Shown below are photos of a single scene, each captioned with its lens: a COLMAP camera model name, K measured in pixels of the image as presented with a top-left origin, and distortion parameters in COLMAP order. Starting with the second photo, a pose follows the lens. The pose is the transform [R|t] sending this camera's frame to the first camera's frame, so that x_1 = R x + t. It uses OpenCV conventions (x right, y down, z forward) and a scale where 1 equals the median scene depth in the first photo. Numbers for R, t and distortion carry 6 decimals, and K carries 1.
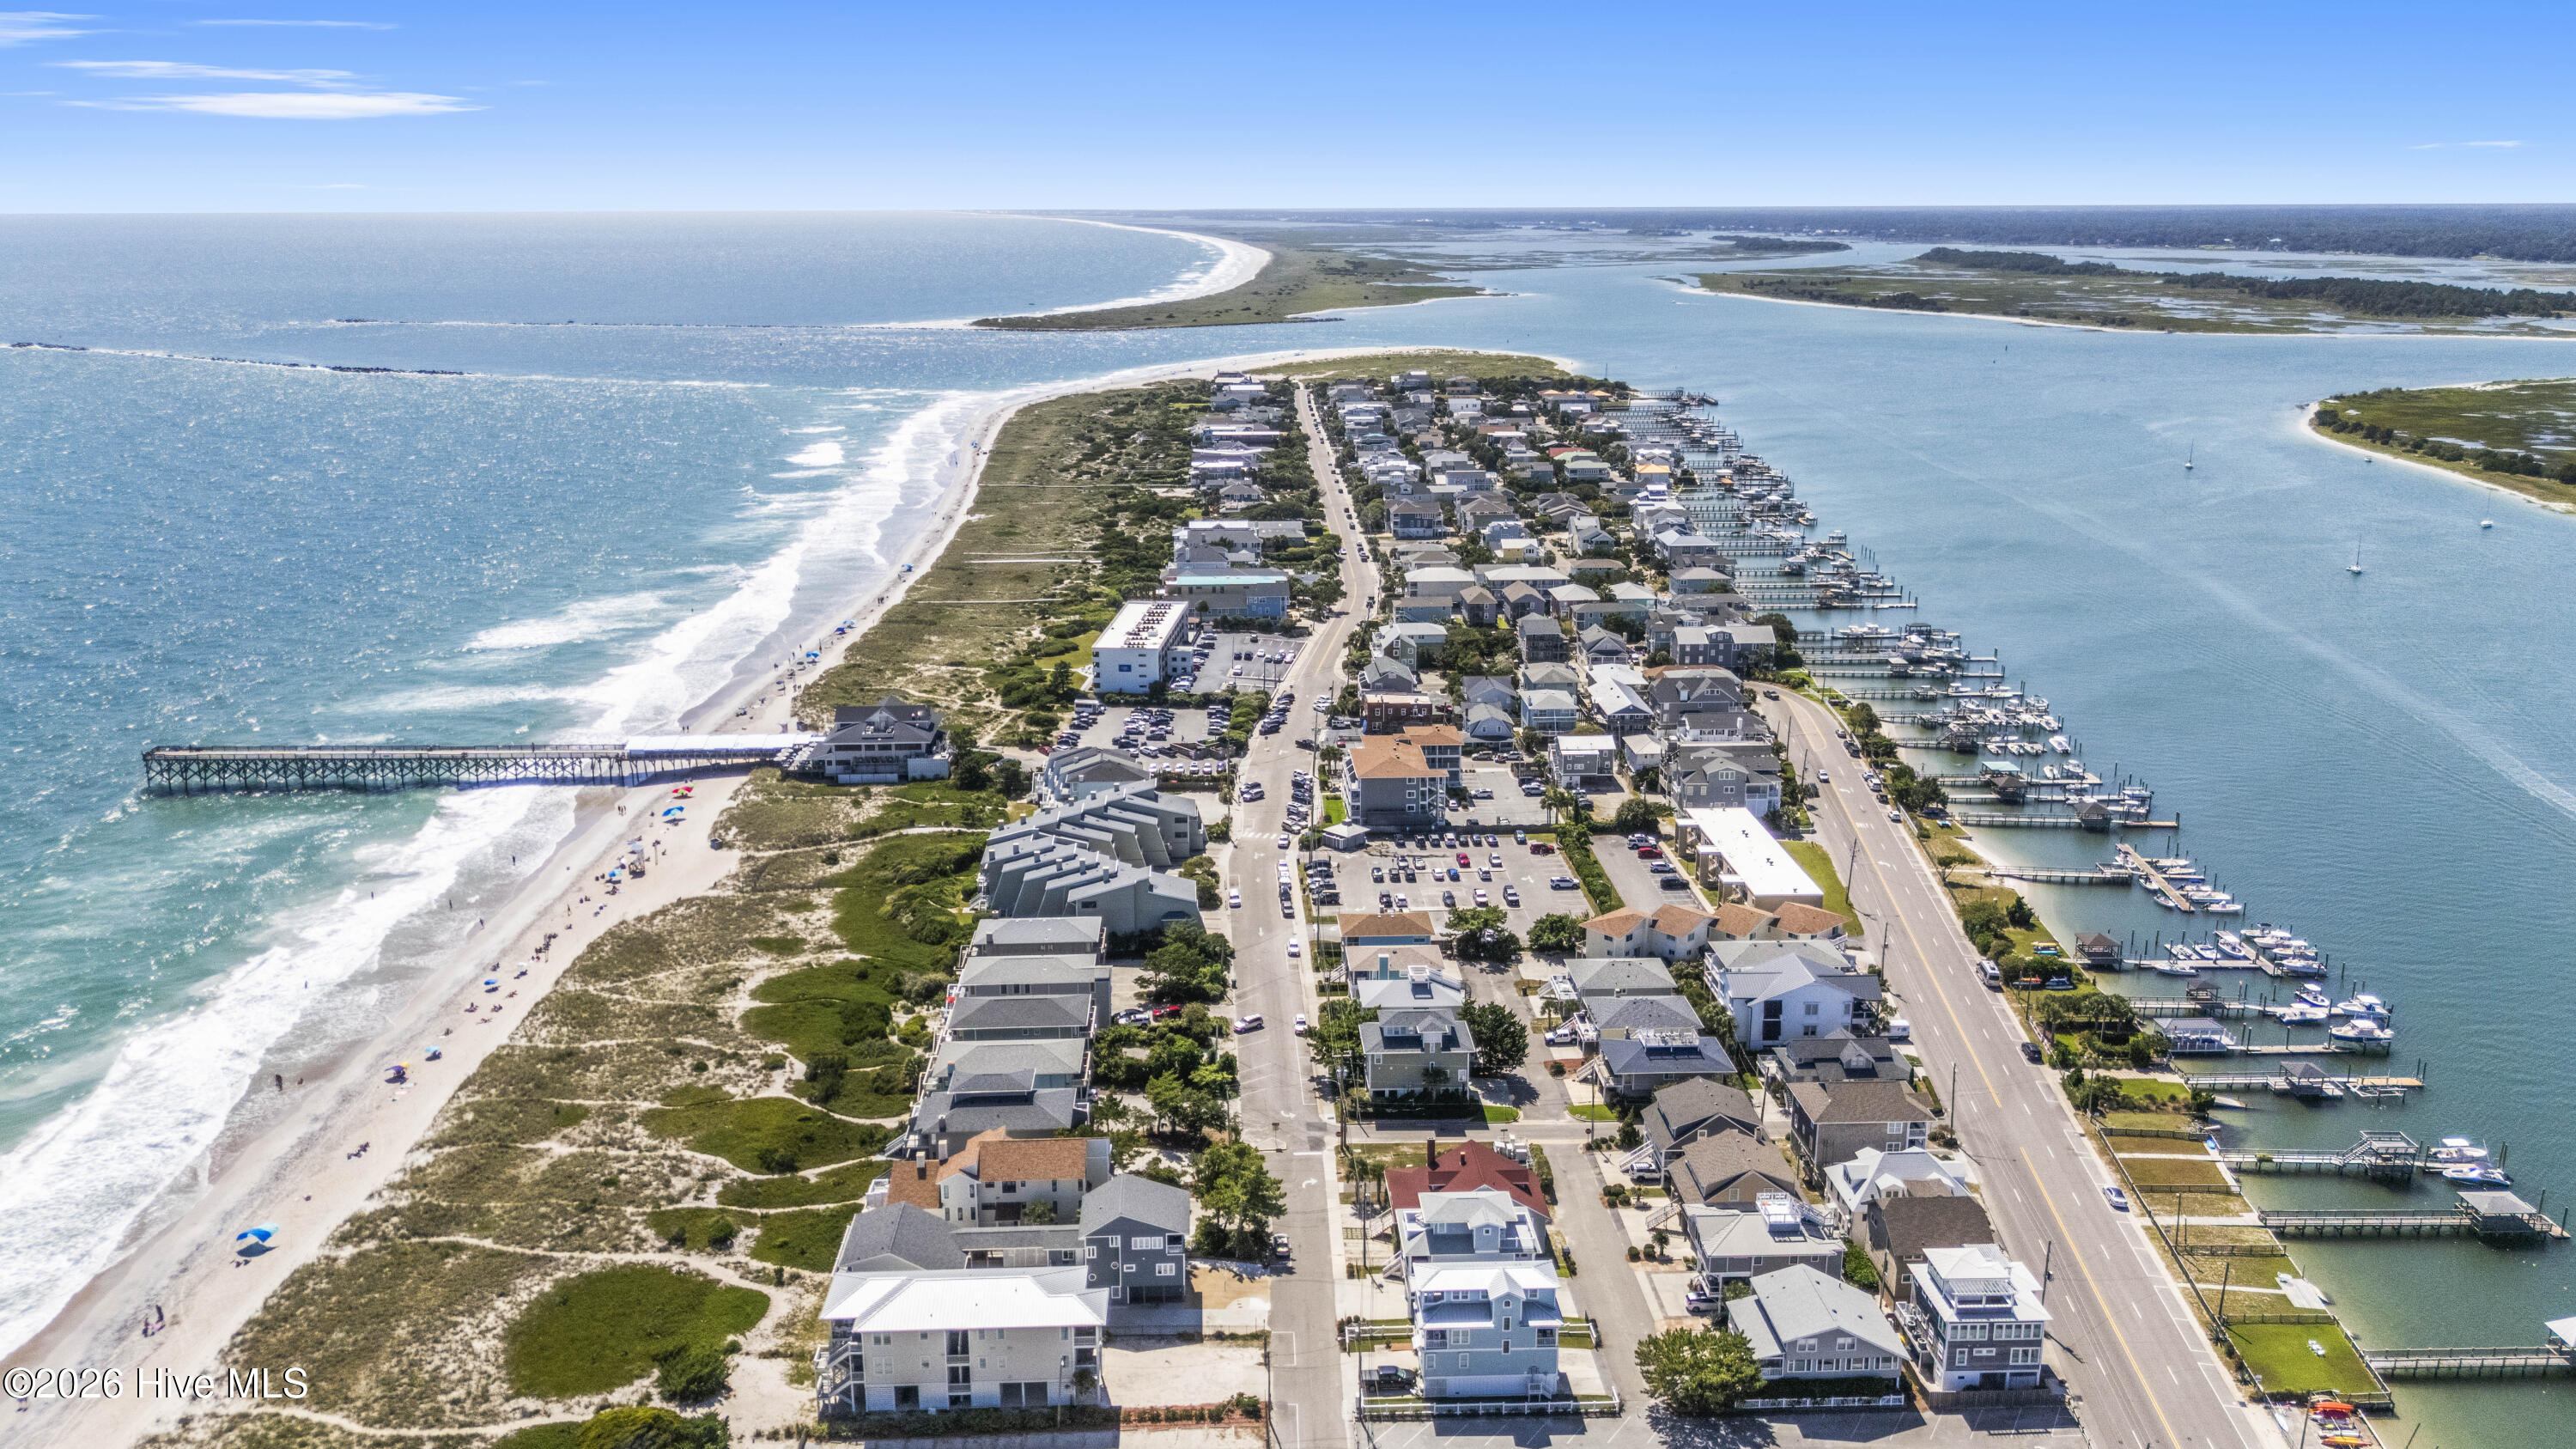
lens RADIAL K [[1989.5, 0, 1284.7], [0, 1989.5, 715.7], [0, 0, 1]] dist [0.135204, -0.171937]
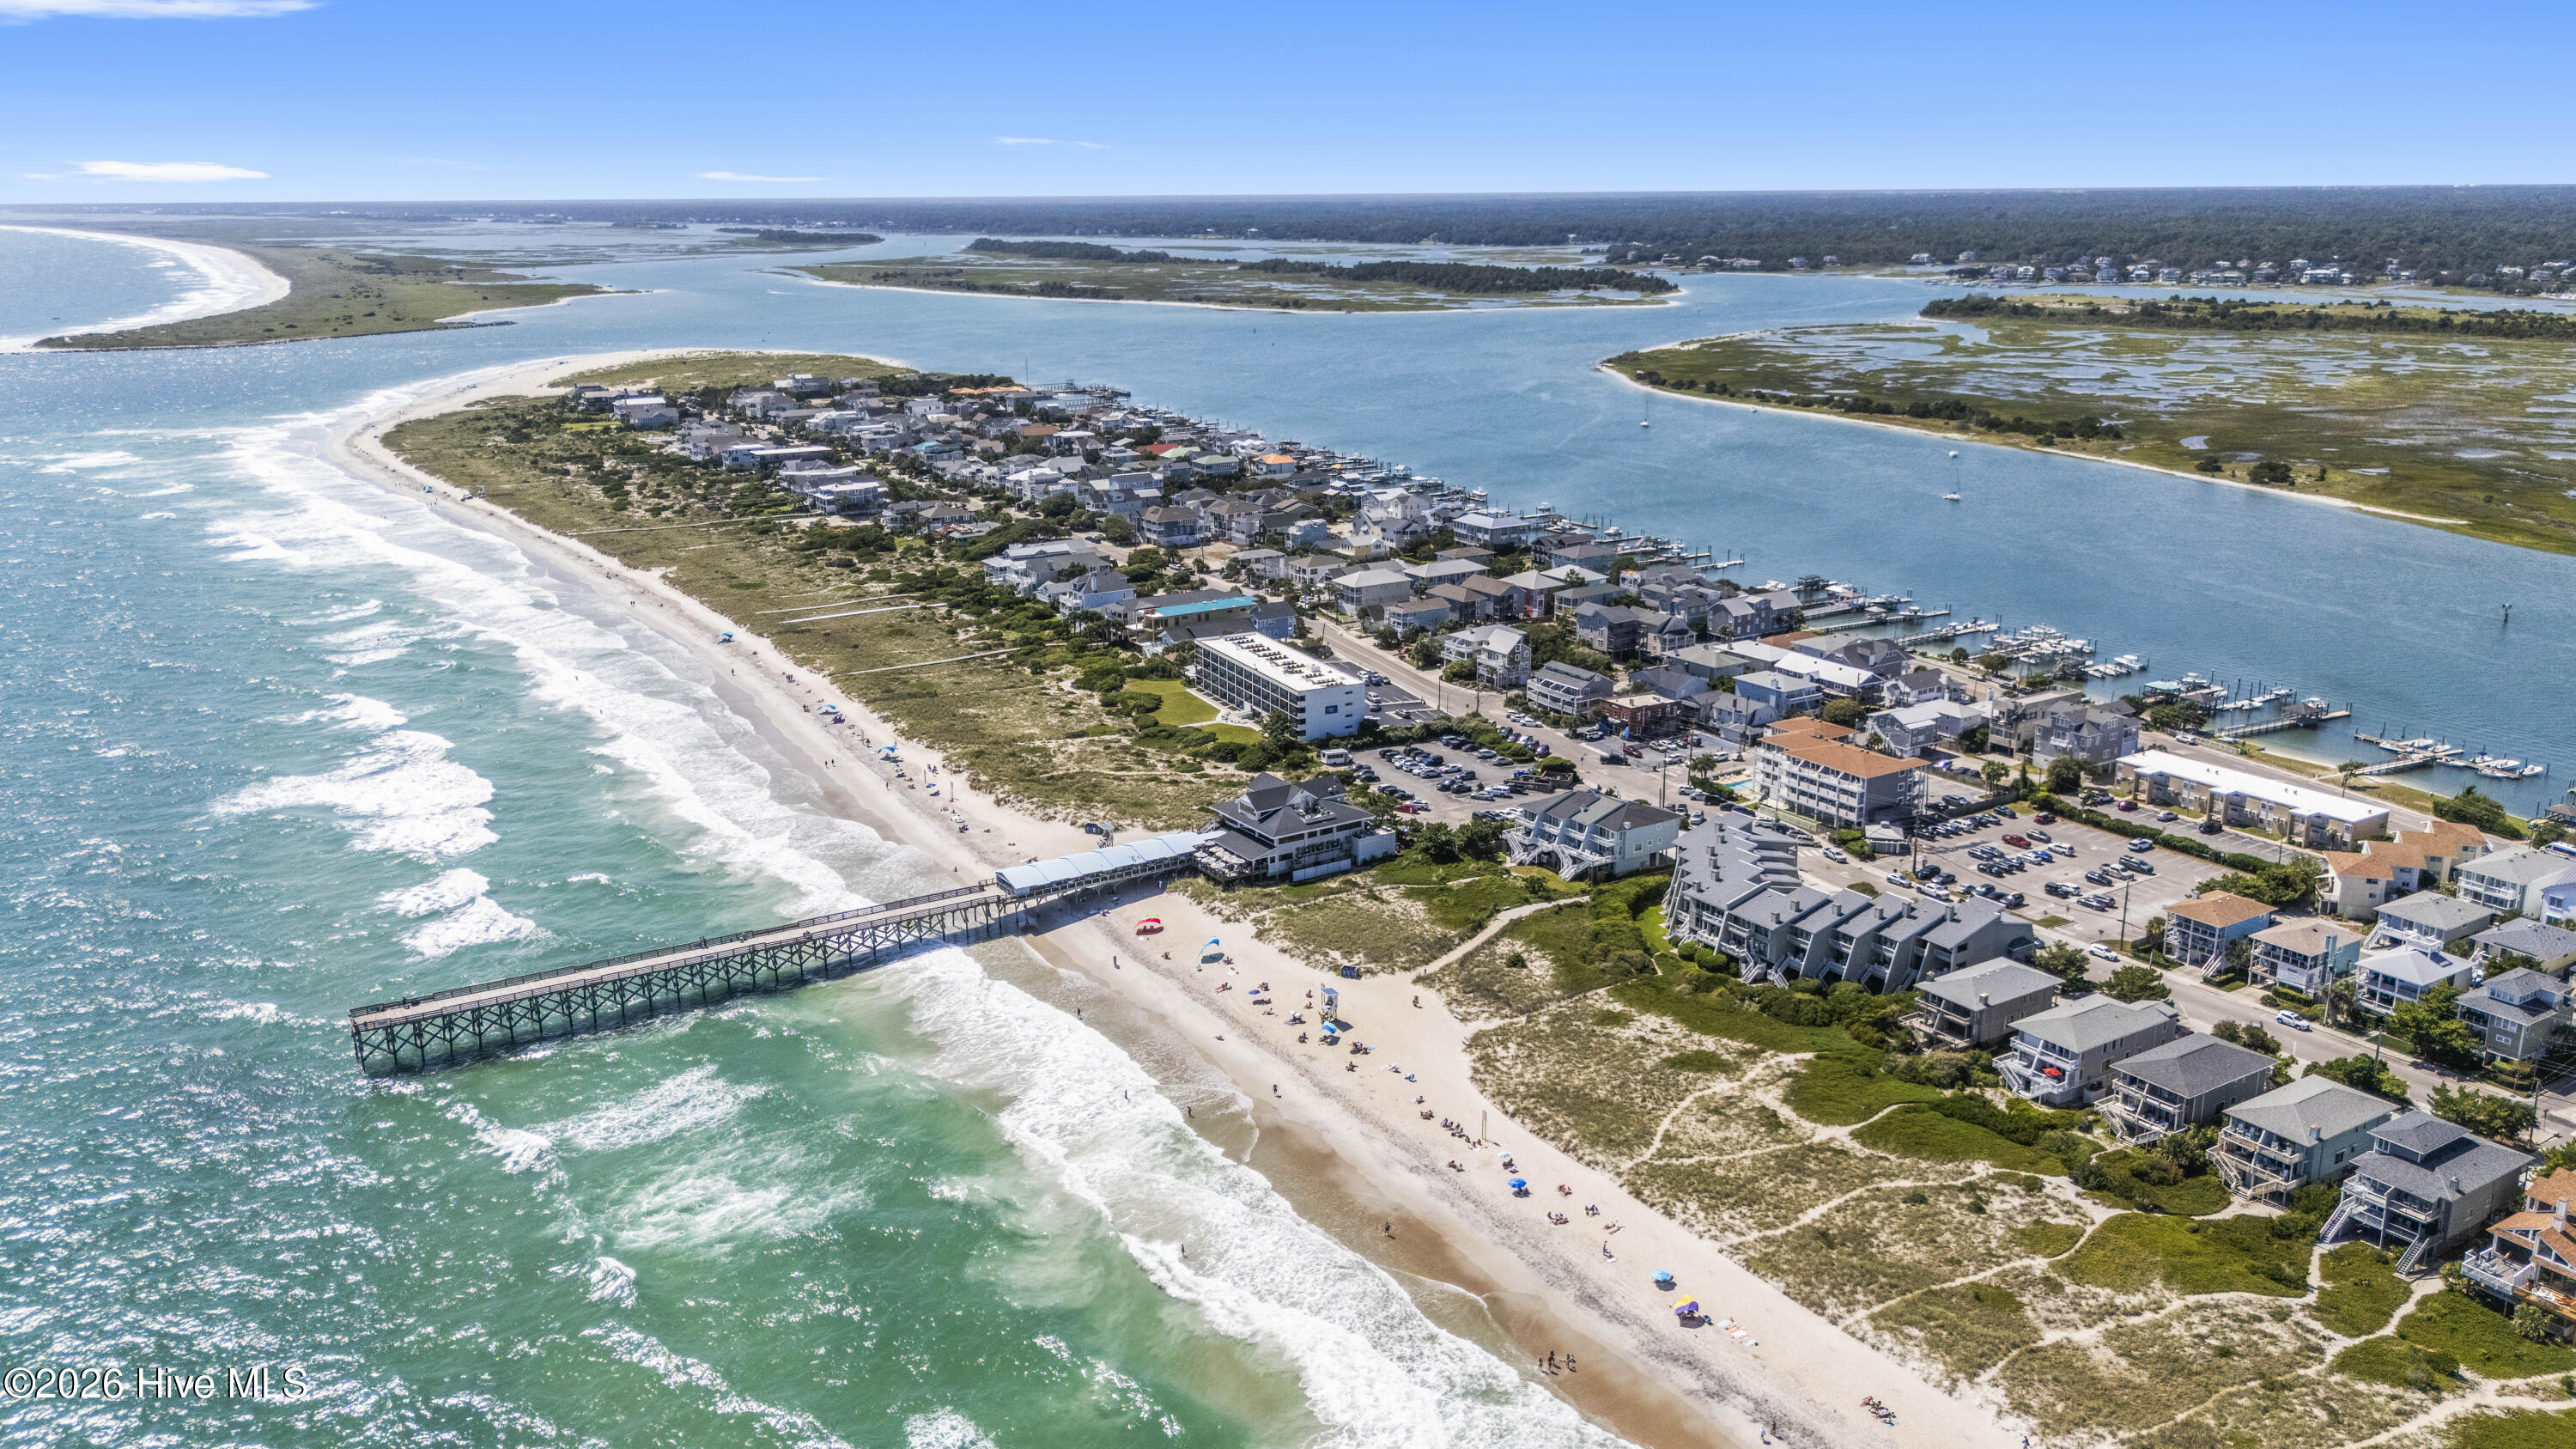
lens RADIAL K [[1989.5, 0, 1284.7], [0, 1989.5, 715.7], [0, 0, 1]] dist [0.135204, -0.171937]
pose [[0.864828, -0.137072, 0.482995, -0.104748], [0.135424, 0.990040, 0.038484, -0.011506], [-0.483460, 0.032127, 0.874777, 0.044689]]
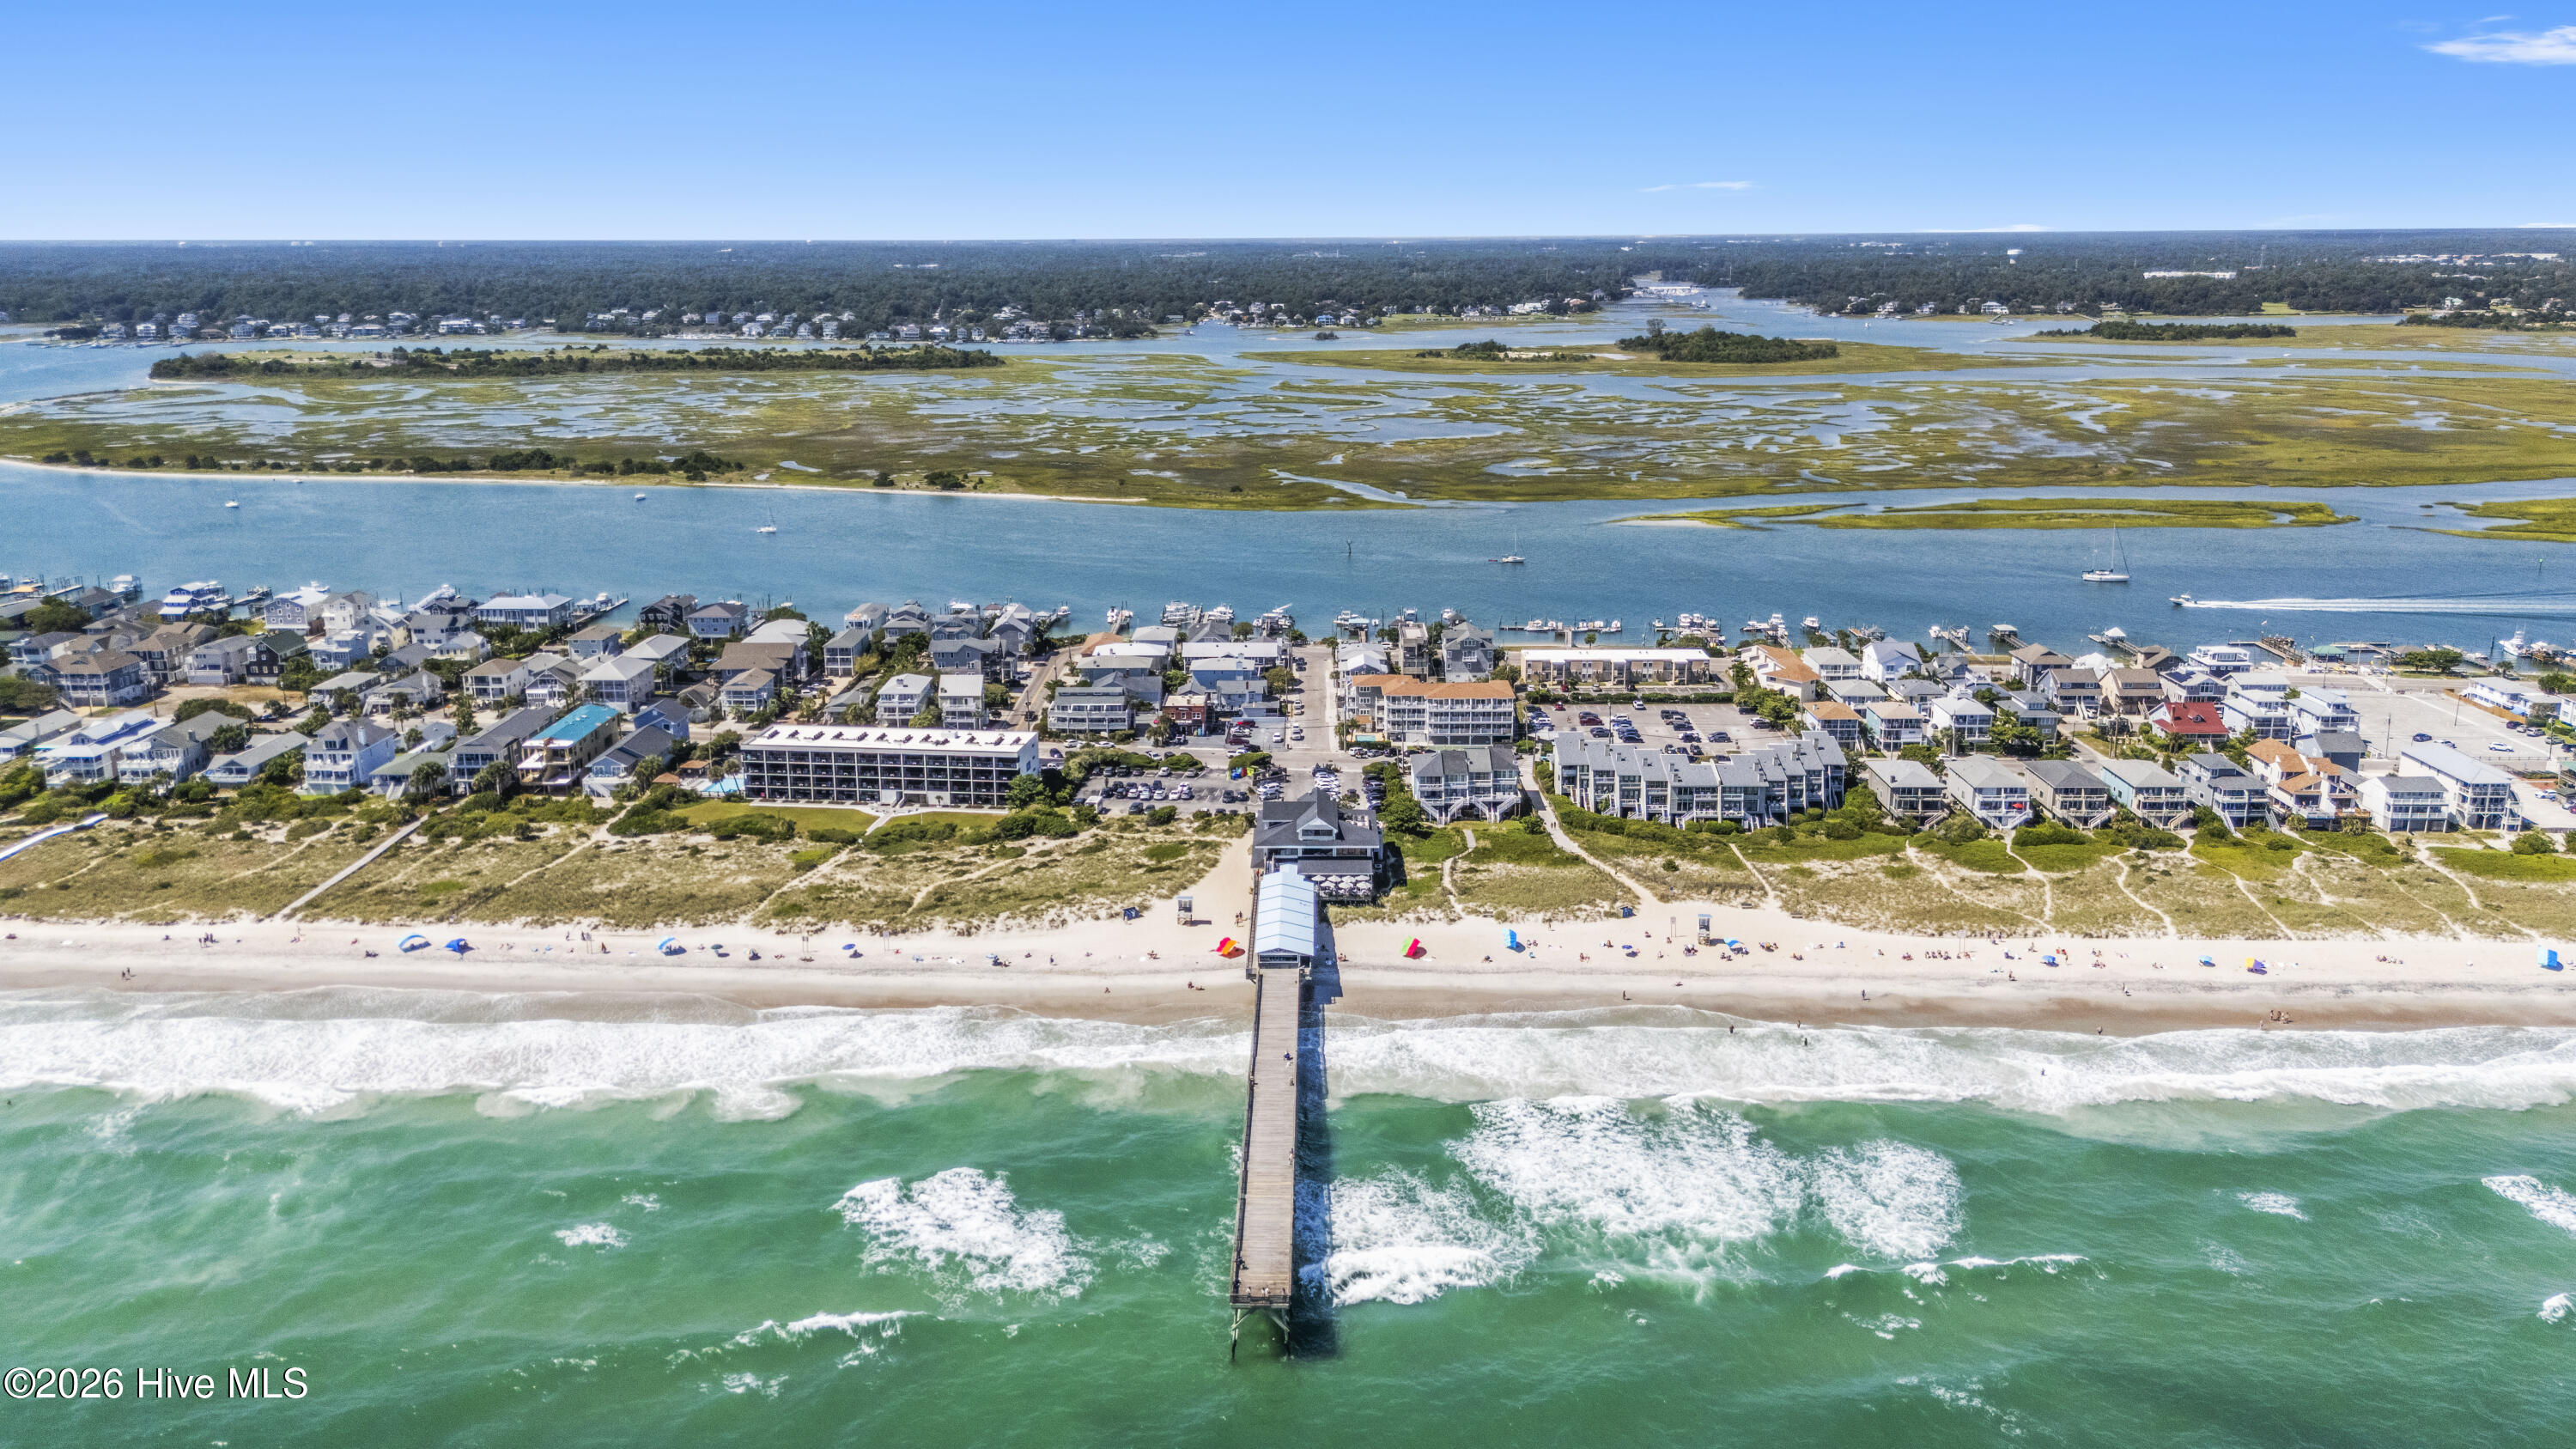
lens RADIAL K [[1989.5, 0, 1284.7], [0, 1989.5, 715.7], [0, 0, 1]] dist [0.135204, -0.171937]
pose [[0.045230, -0.238017, 0.970207, -0.176572], [0.256465, 0.941417, 0.218997, -0.039885], [-0.965495, 0.238919, 0.103623, 0.157628]]
